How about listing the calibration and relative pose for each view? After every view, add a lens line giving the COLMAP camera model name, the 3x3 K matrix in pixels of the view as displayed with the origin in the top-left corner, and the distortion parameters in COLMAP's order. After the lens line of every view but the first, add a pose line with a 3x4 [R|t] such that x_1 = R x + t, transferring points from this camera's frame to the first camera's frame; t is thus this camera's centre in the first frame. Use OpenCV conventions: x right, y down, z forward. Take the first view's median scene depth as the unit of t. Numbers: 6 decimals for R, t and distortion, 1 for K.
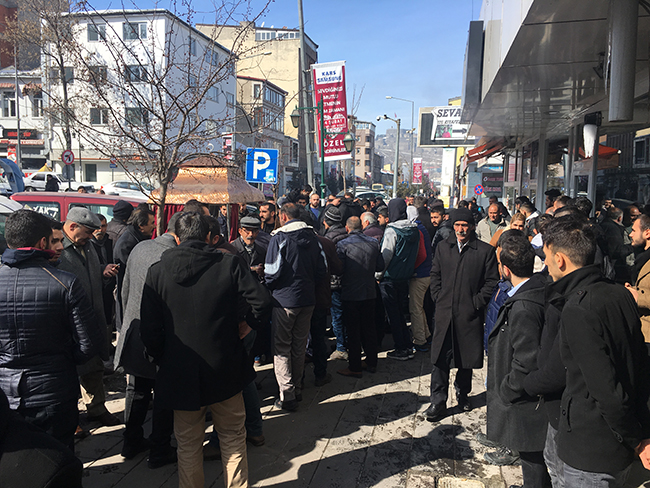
lens RADIAL K [[563.5, 0, 325.0], [0, 563.5, 244.0], [0, 0, 1]] dist [0.082300, -0.006998]
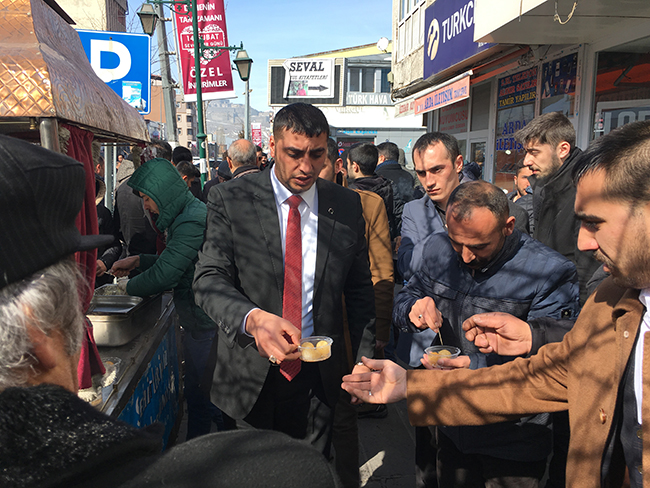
lens RADIAL K [[563.5, 0, 325.0], [0, 563.5, 244.0], [0, 0, 1]] dist [0.082300, -0.006998]
pose [[0.952510, -0.054345, 0.299619, -0.026953], [0.039261, 0.997651, 0.056143, -0.006113], [-0.301966, -0.041713, 0.952406, 0.145617]]
